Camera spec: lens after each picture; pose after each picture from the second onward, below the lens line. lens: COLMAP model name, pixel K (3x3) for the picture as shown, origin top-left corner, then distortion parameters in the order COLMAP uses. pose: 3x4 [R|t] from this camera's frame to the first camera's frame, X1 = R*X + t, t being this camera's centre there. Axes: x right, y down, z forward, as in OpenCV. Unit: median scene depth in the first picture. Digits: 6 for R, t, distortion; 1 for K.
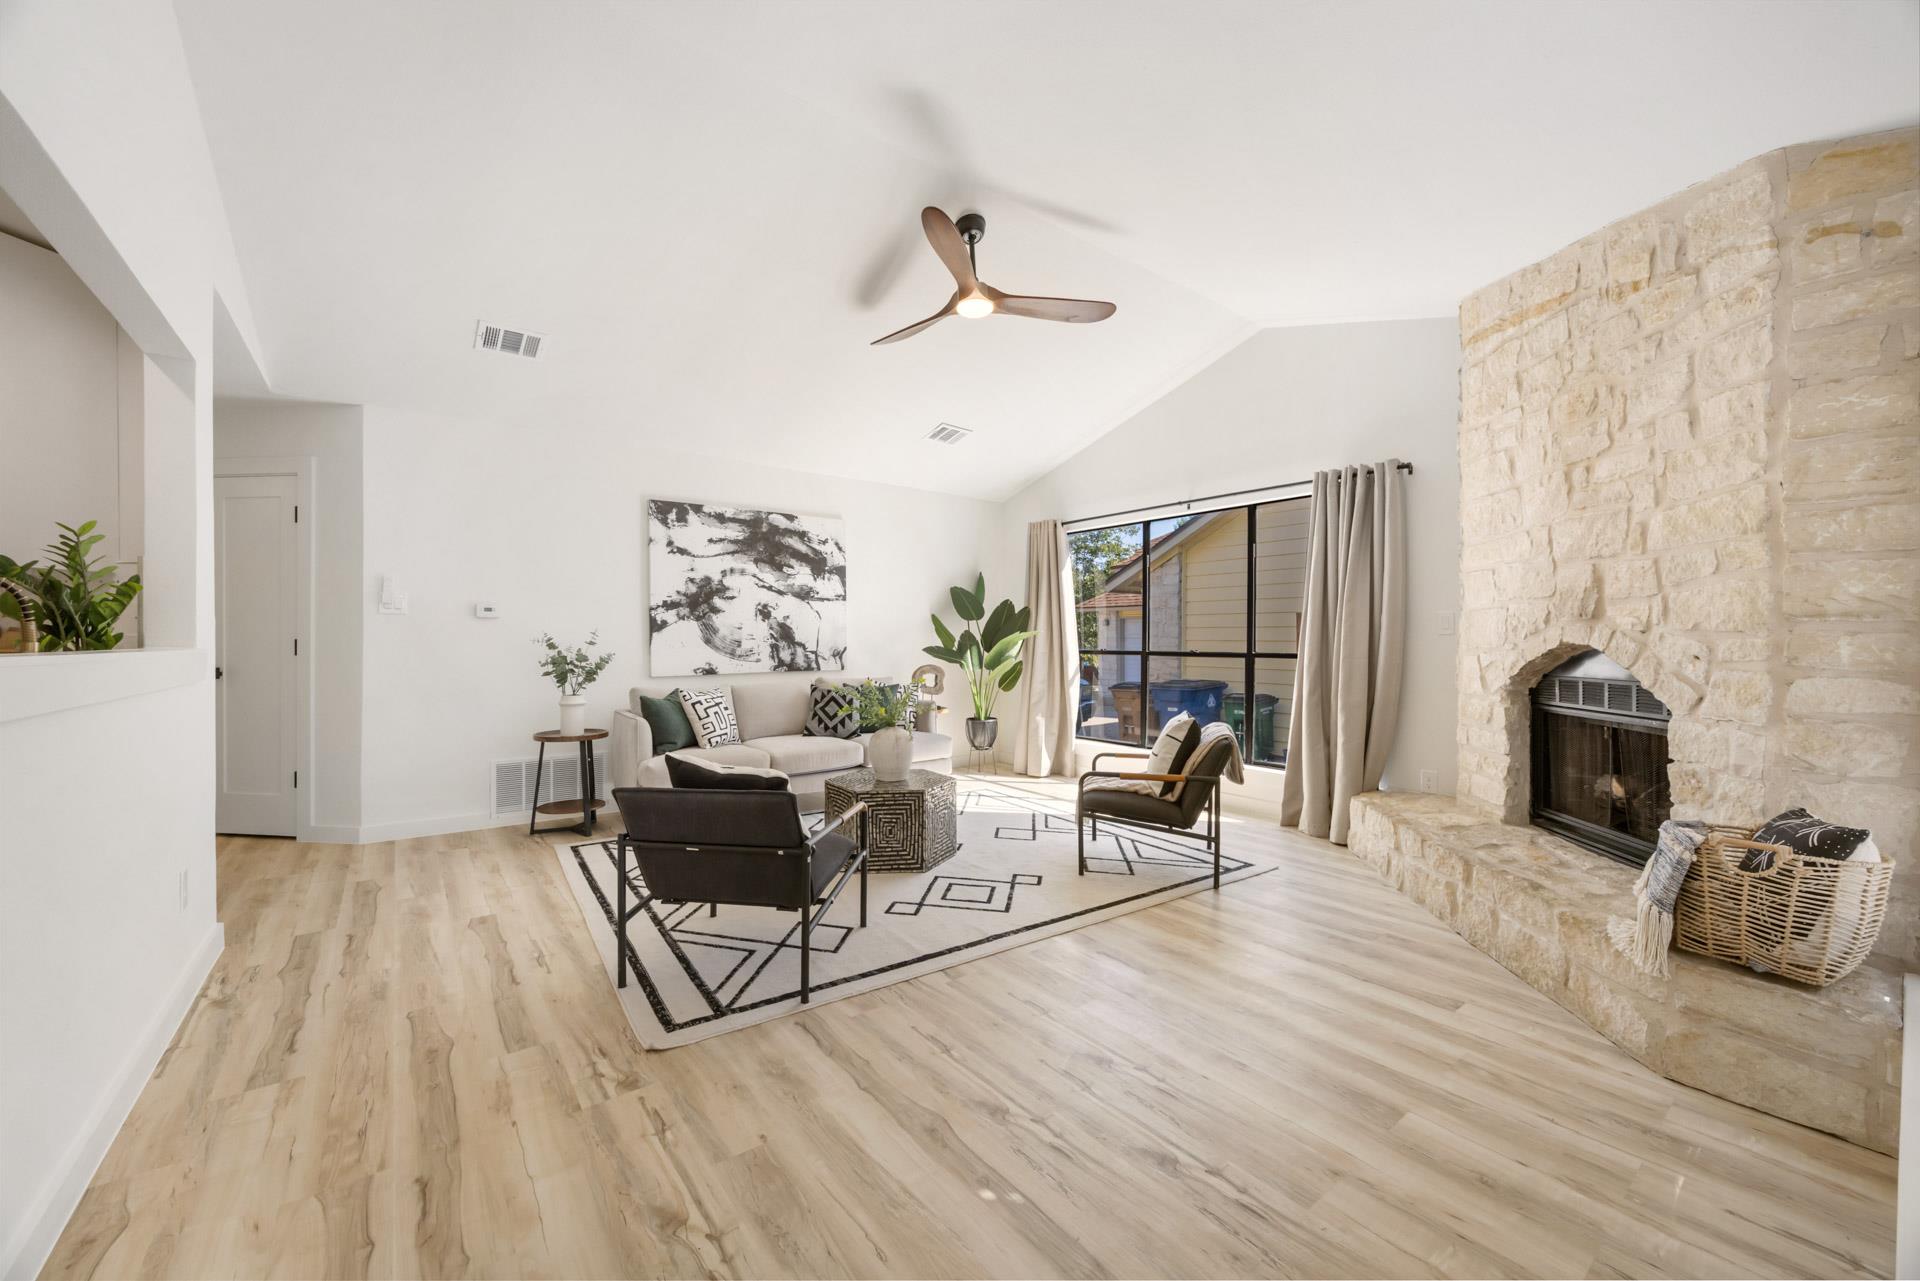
lens RADIAL K [[722.6, 0, 960.0], [0, 722.6, 640.5], [0, 0, 1]] dist [-0.001436, -0.000179]
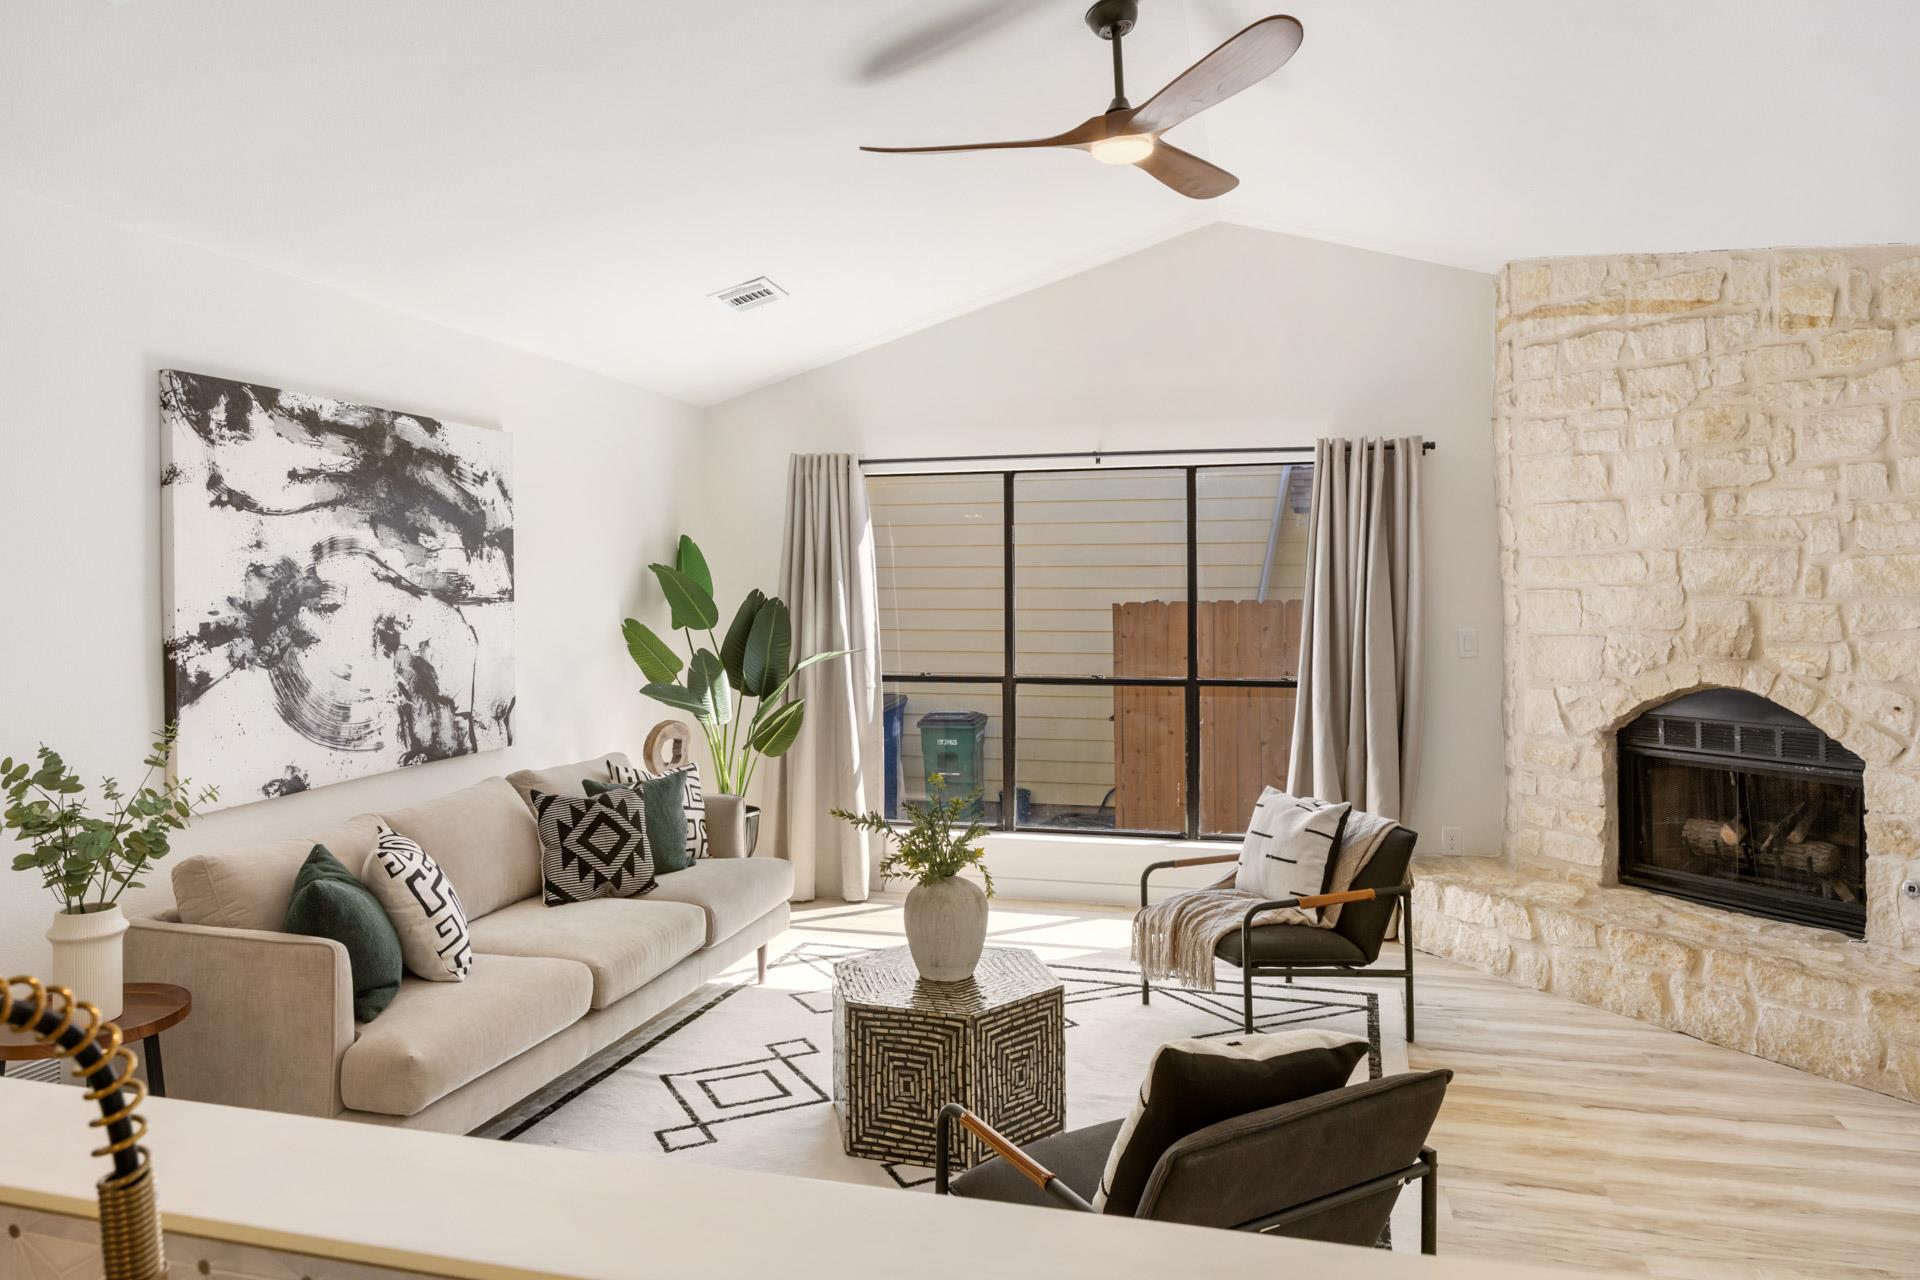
lens RADIAL K [[1210.8, 0, 964.0], [0, 1210.8, 573.4], [0, 0, 1]] dist [-0.006142, -0.000796]
pose [[0.792886, 0.002056, 0.609367, -0.681423], [0.007529, 0.999885, -0.013170, -0.100459], [-0.609324, 0.015030, 0.792779, 0.297598]]
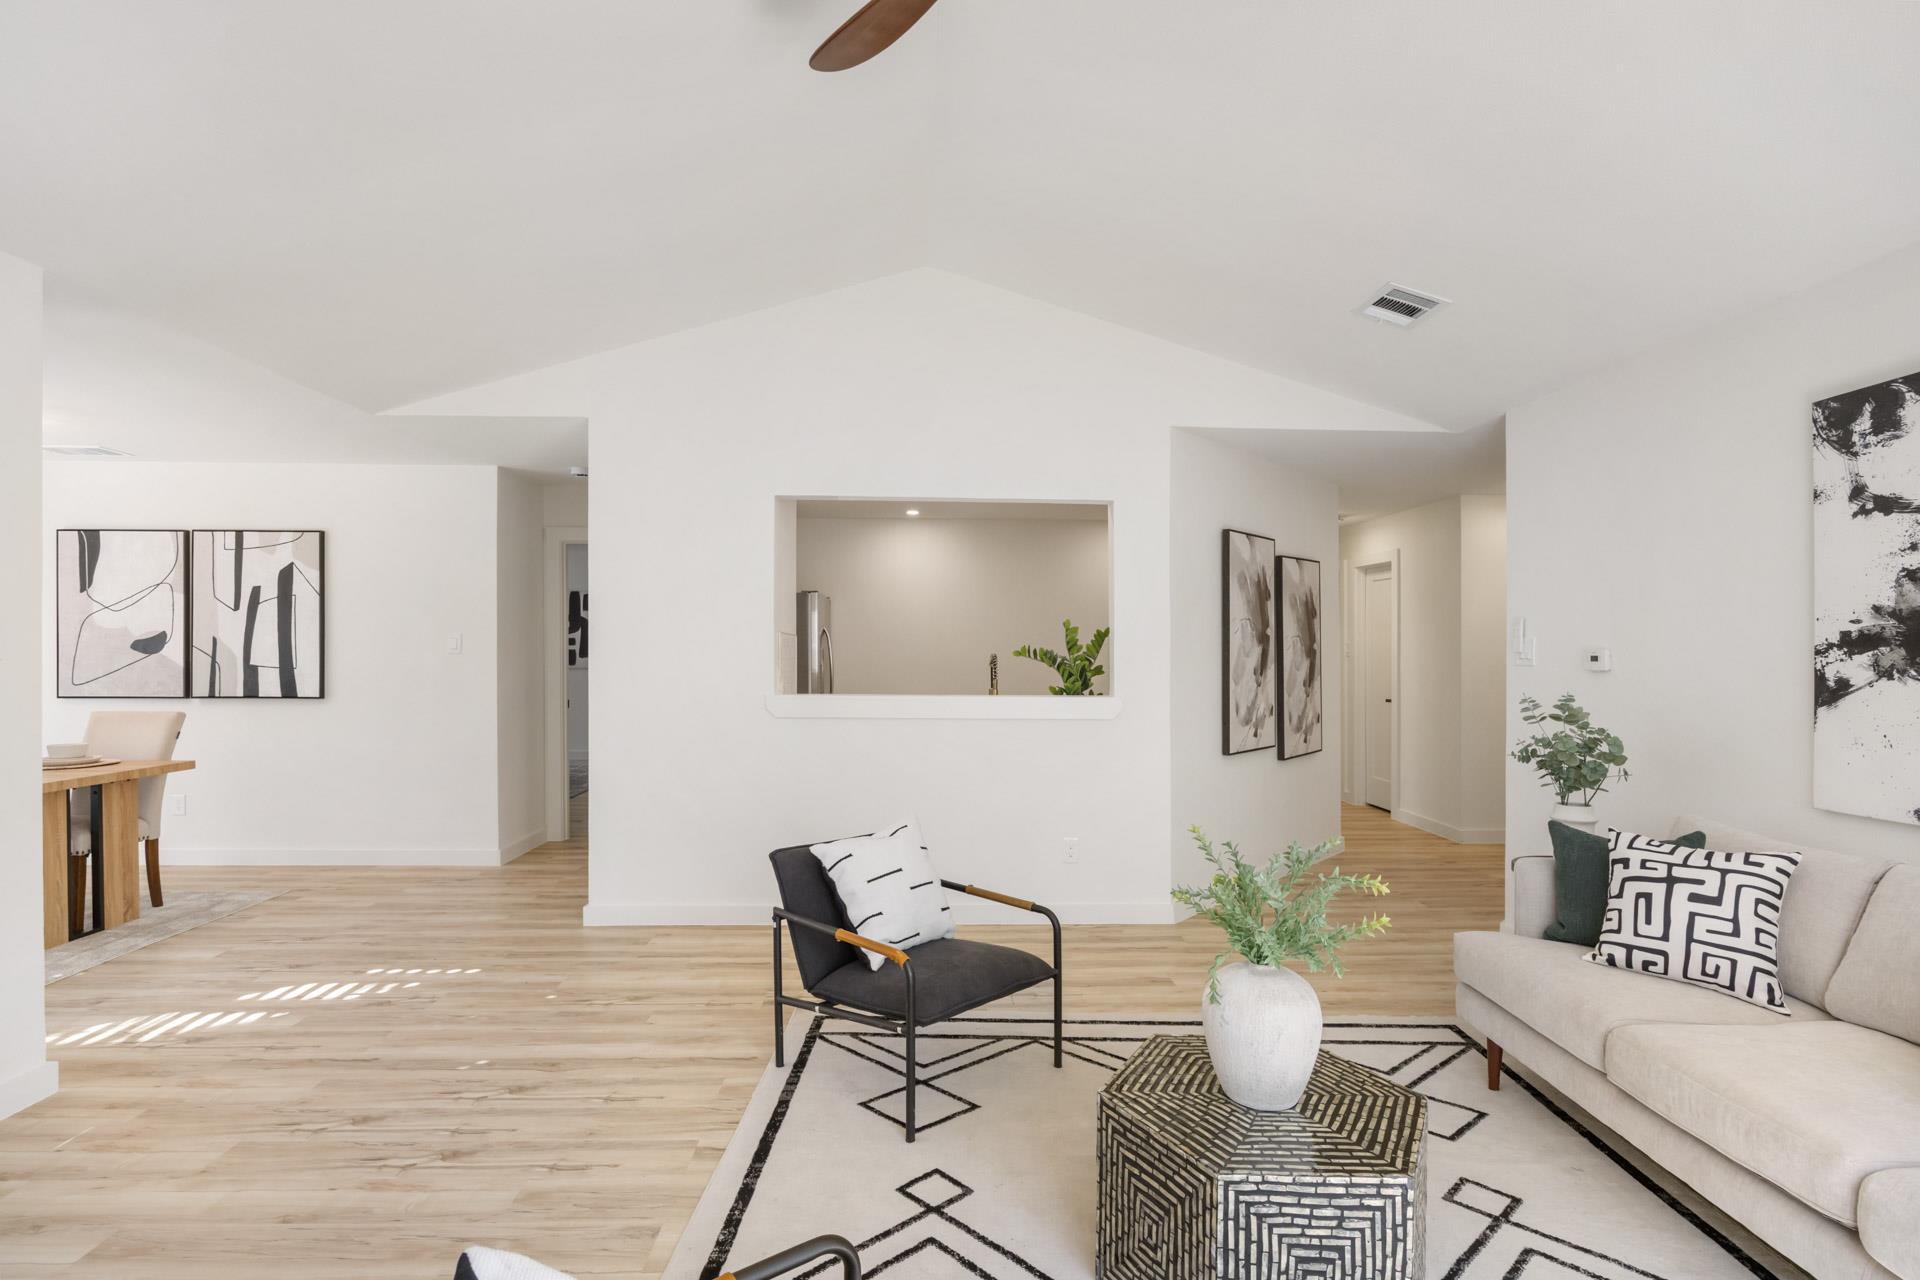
lens RADIAL K [[935.4, 0, 960.0], [0, 935.4, 640.0], [0, 0, 1]] dist [-0.007998, -0.000618]
pose [[-0.579845, -0.014337, -0.814600, 0.459515], [-0.010689, 0.999893, -0.009989, -0.055875], [0.814656, 0.002916, -0.579937, 1.262335]]
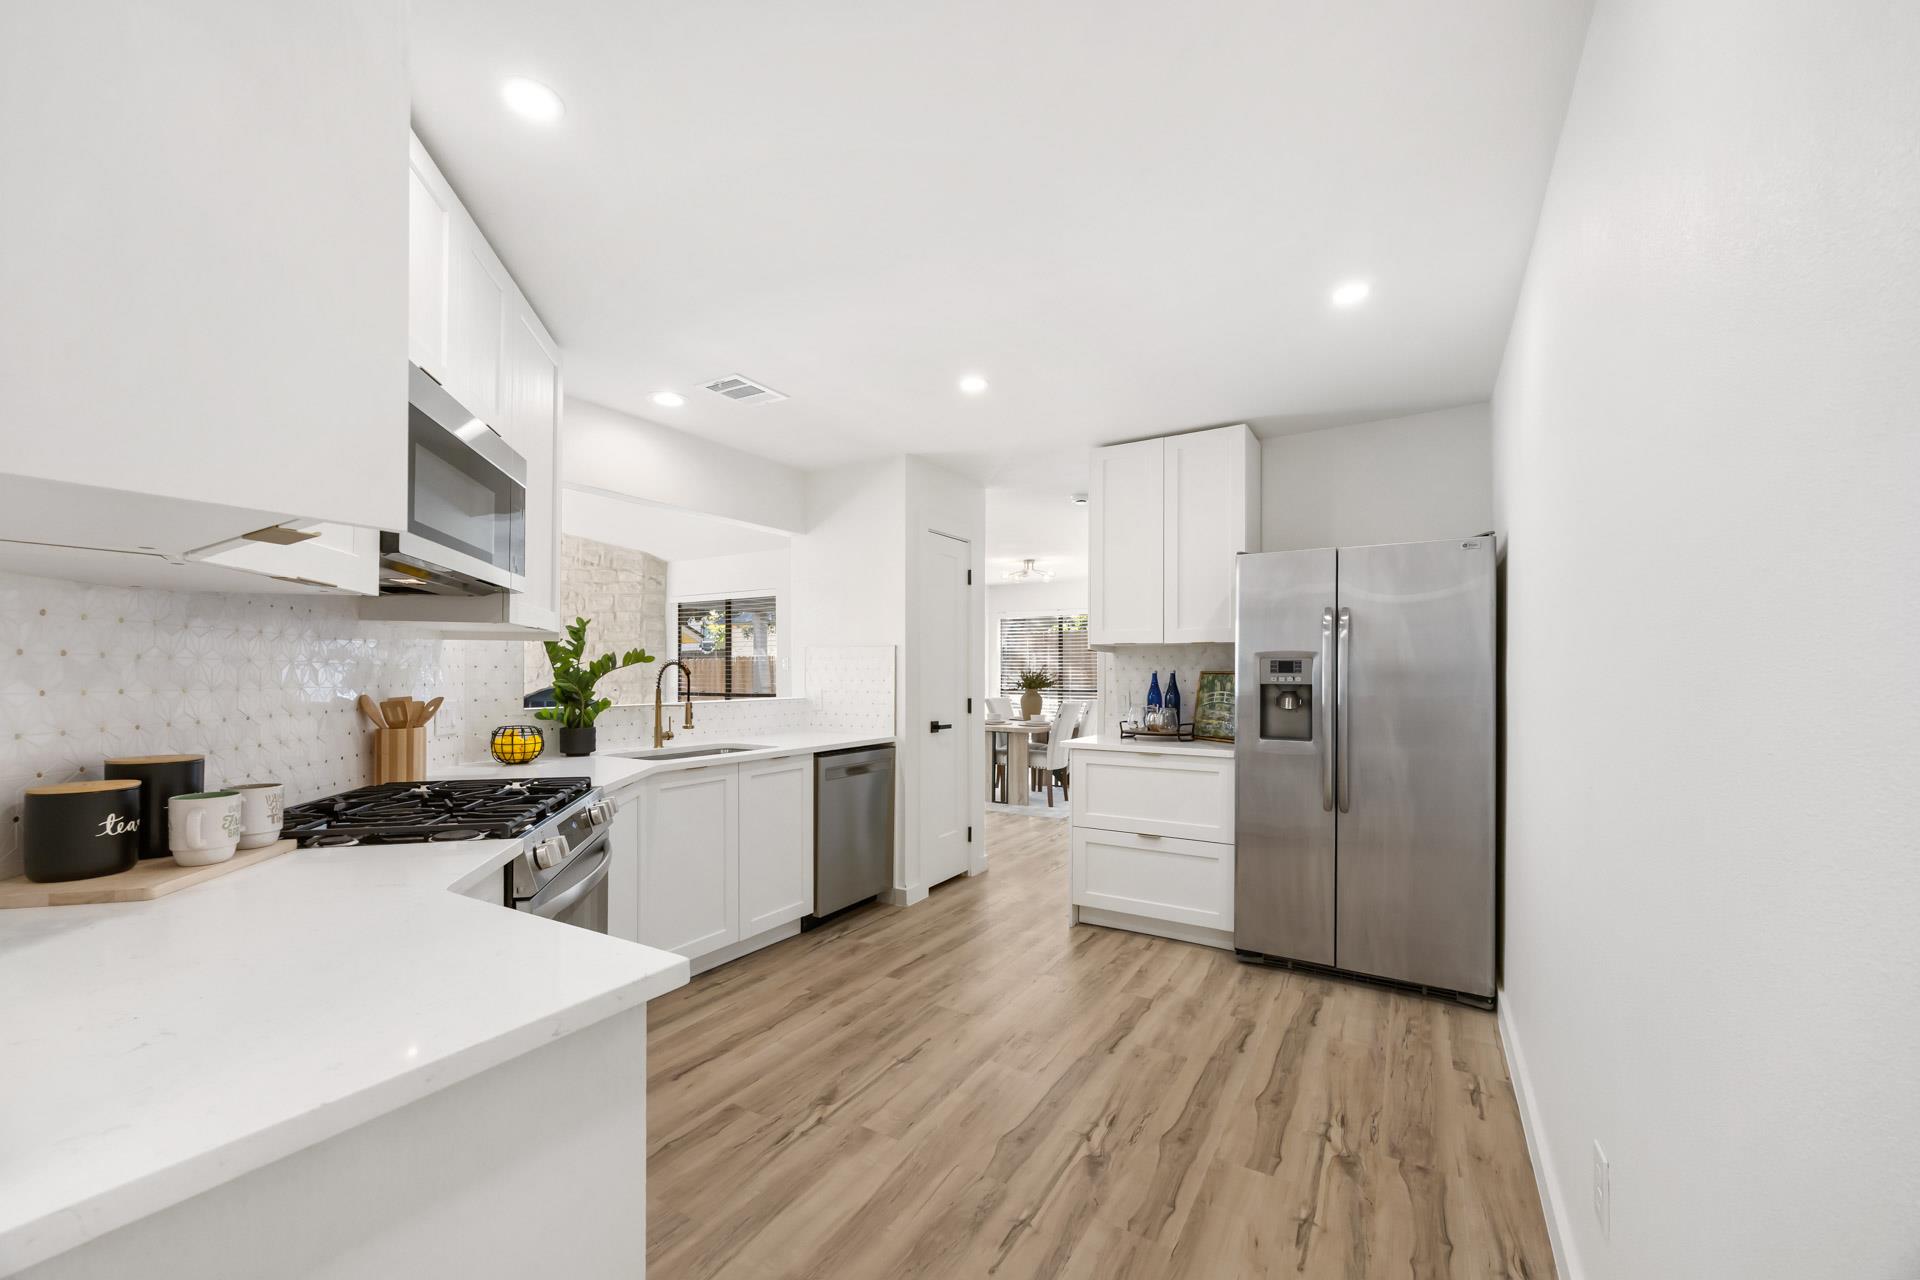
lens RADIAL K [[748.8, 0, 955.8], [0, 748.8, 671.7], [0, 0, 1]] dist [-0.002810, -0.000152]
pose [[-0.360347, 0.001343, 0.932818, -1.750858], [0.003023, 0.999995, -0.000272, -0.033537], [-0.932814, 0.002722, -0.360349, 0.513269]]
